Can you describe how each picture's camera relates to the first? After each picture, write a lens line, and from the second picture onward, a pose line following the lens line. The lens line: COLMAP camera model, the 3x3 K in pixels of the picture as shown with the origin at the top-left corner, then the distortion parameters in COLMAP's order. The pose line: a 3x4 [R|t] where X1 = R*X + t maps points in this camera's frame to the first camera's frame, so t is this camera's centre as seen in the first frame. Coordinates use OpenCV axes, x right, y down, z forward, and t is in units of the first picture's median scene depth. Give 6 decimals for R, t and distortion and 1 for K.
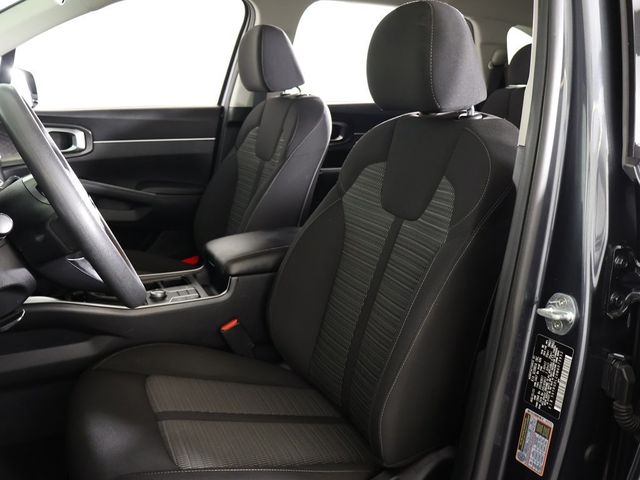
lens RADIAL K [[602.4, 0, 323.6], [0, 602.4, 235.4], [0, 0, 1]] dist [-0.021185, 0.000000]
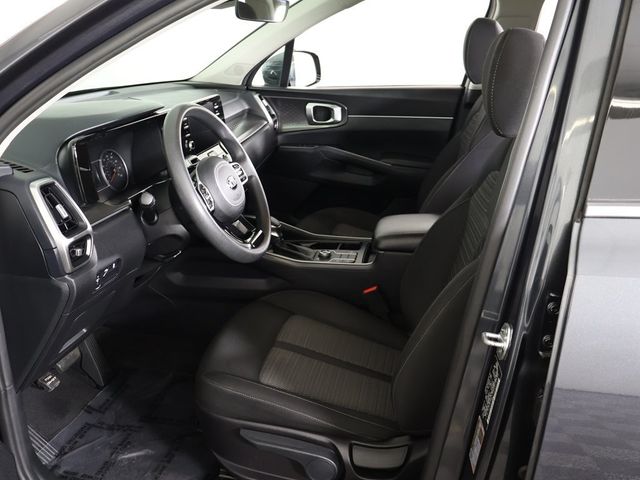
lens RADIAL K [[602.4, 0, 315.8], [0, 602.4, 240.5], [0, 0, 1]] dist [-0.021185, 0.000000]
pose [[0.827640, 0.168236, -0.535453, 0.253727], [-0.117568, 0.984820, 0.127701, -0.059113], [0.548808, -0.042738, 0.834855, -0.044956]]
